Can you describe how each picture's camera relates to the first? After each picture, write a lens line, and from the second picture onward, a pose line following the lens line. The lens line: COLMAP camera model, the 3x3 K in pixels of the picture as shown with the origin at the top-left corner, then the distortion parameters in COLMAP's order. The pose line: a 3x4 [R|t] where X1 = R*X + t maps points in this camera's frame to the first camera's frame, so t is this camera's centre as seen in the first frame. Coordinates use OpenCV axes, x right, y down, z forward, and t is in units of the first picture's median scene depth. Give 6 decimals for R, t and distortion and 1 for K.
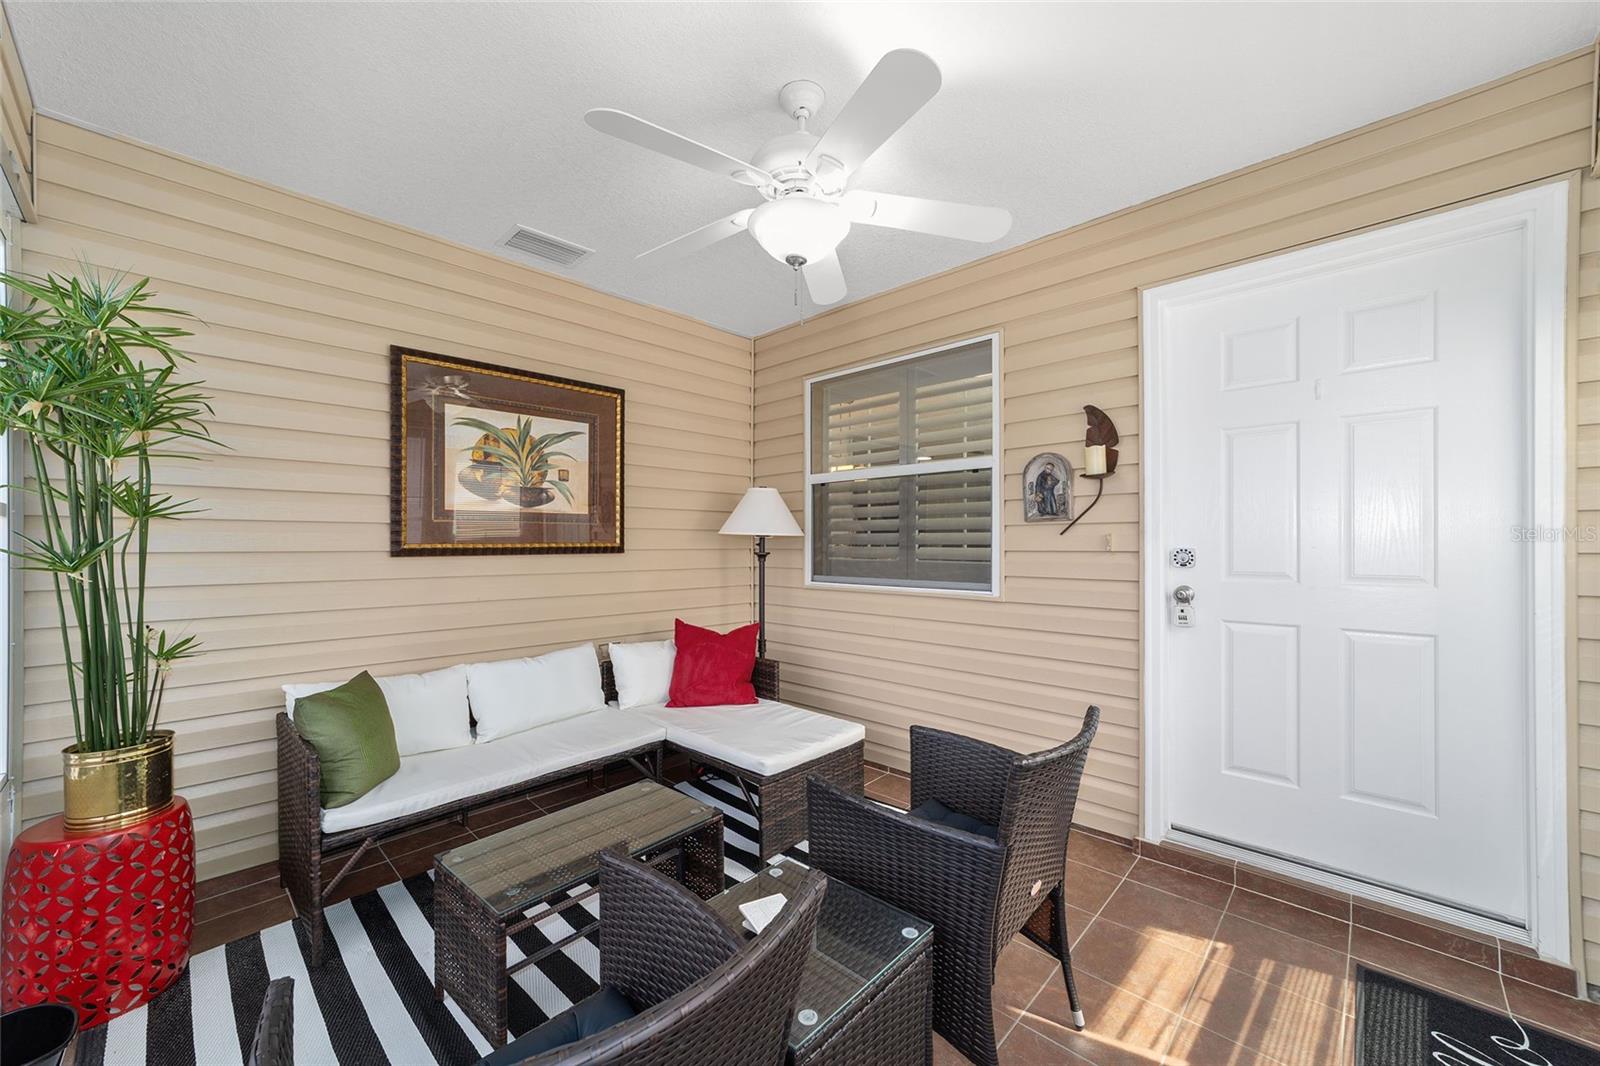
lens RADIAL K [[616.4, 0, 797.1], [0, 616.4, 544.6], [0, 0, 1]] dist [-0.012315, 0.008248]
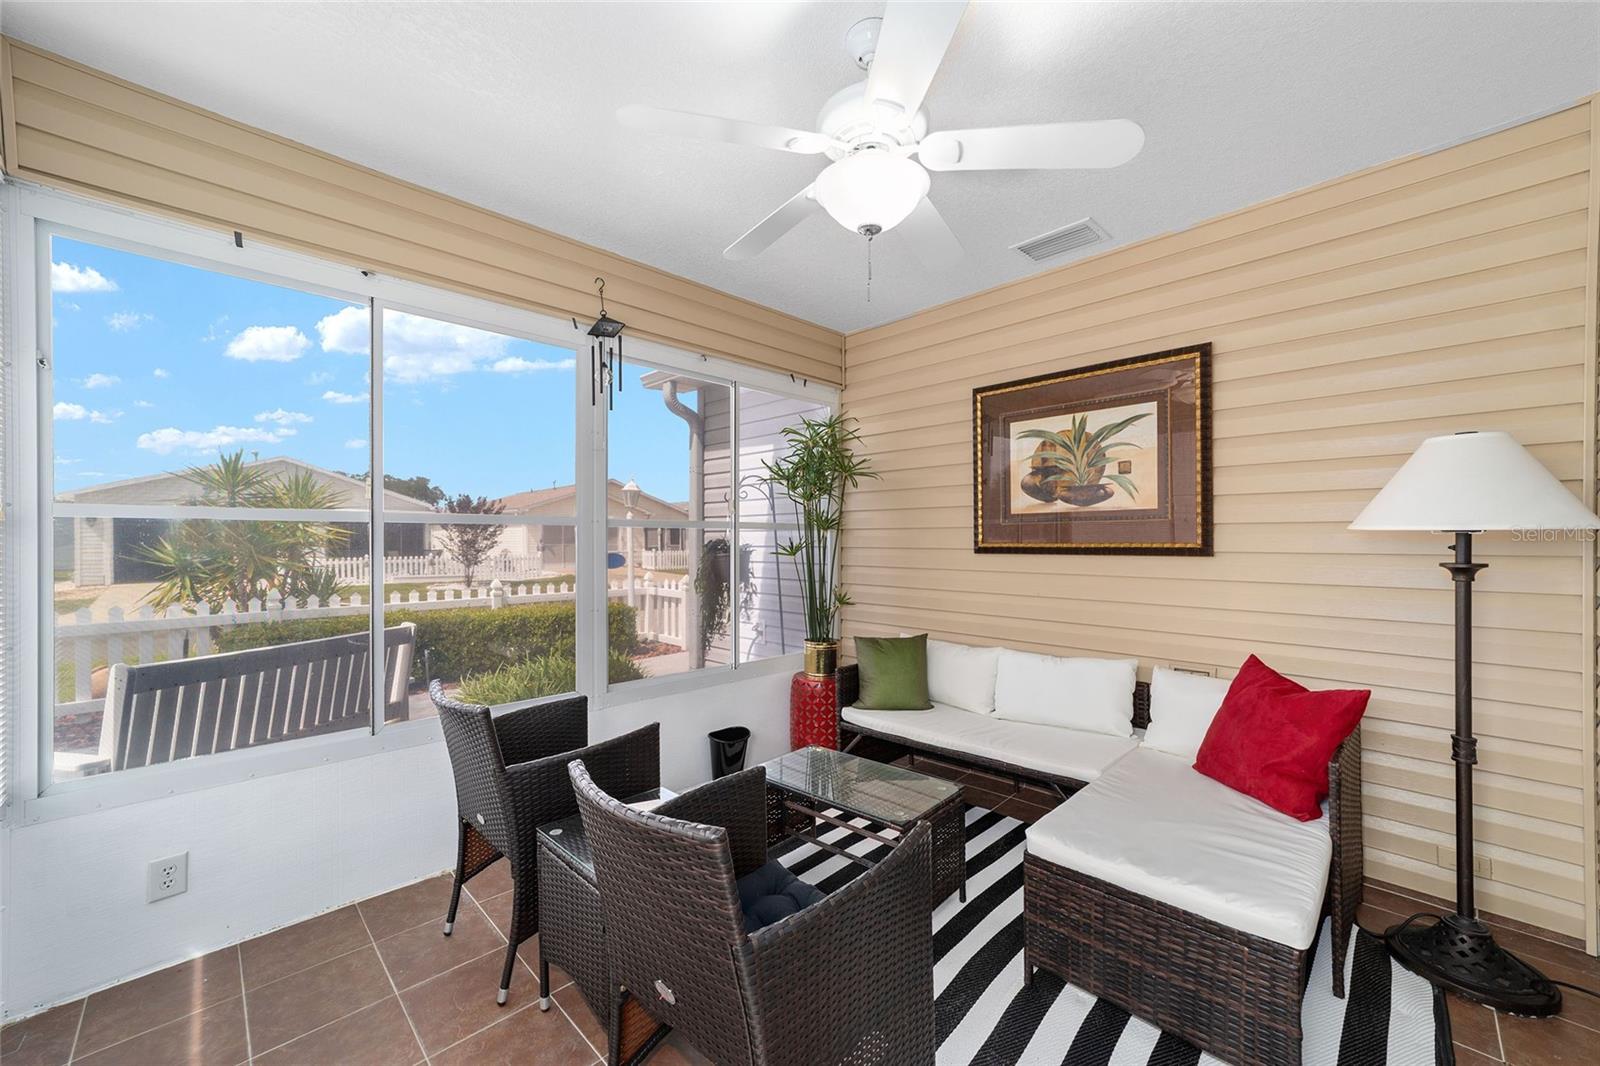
lens RADIAL K [[616.4, 0, 797.1], [0, 616.4, 544.6], [0, 0, 1]] dist [-0.012315, 0.008248]
pose [[-0.024977, 0.009979, -0.999638, 0.565430], [0.000675, 0.999950, 0.009966, -0.009805], [0.999688, -0.000426, -0.024983, 0.580947]]
